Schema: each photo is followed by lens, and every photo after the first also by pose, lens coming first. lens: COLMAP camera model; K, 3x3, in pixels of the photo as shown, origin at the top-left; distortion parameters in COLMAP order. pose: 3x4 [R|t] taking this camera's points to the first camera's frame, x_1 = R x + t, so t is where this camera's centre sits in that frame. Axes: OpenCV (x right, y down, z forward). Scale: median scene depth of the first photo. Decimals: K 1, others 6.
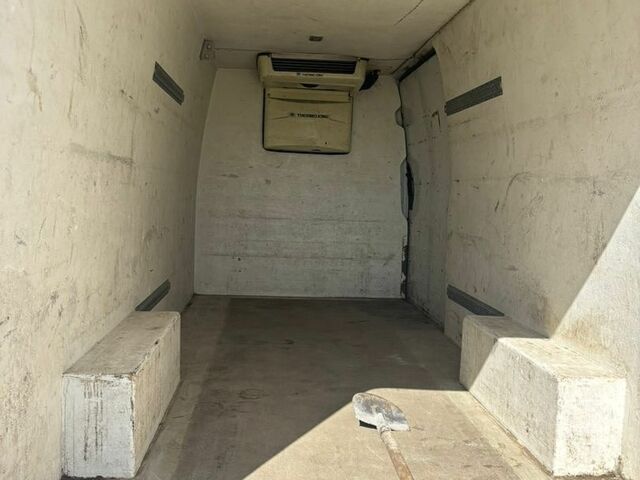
lens RADIAL K [[649.0, 0, 318.2], [0, 649.0, 242.3], [0, 0, 1]] dist [0.023645, 0.000000]
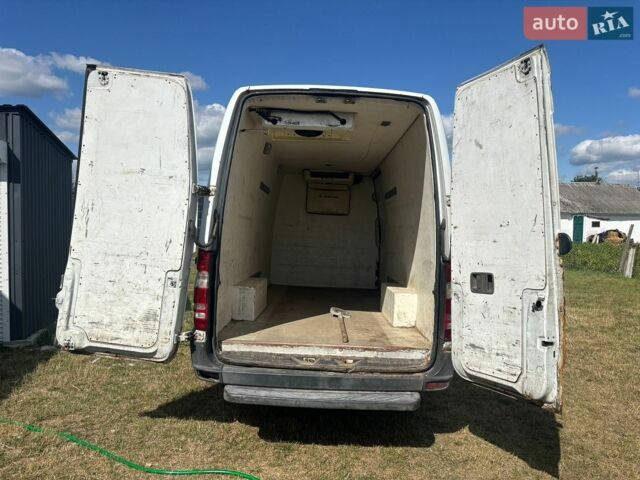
lens RADIAL K [[649.0, 0, 320.9], [0, 649.0, 239.3], [0, 0, 1]] dist [0.023645, 0.000000]
pose [[0.995134, 0.012825, -0.097695, 0.173484], [-0.021212, 0.996130, -0.085297, 0.121355], [0.096223, 0.086954, 0.991554, -1.084345]]
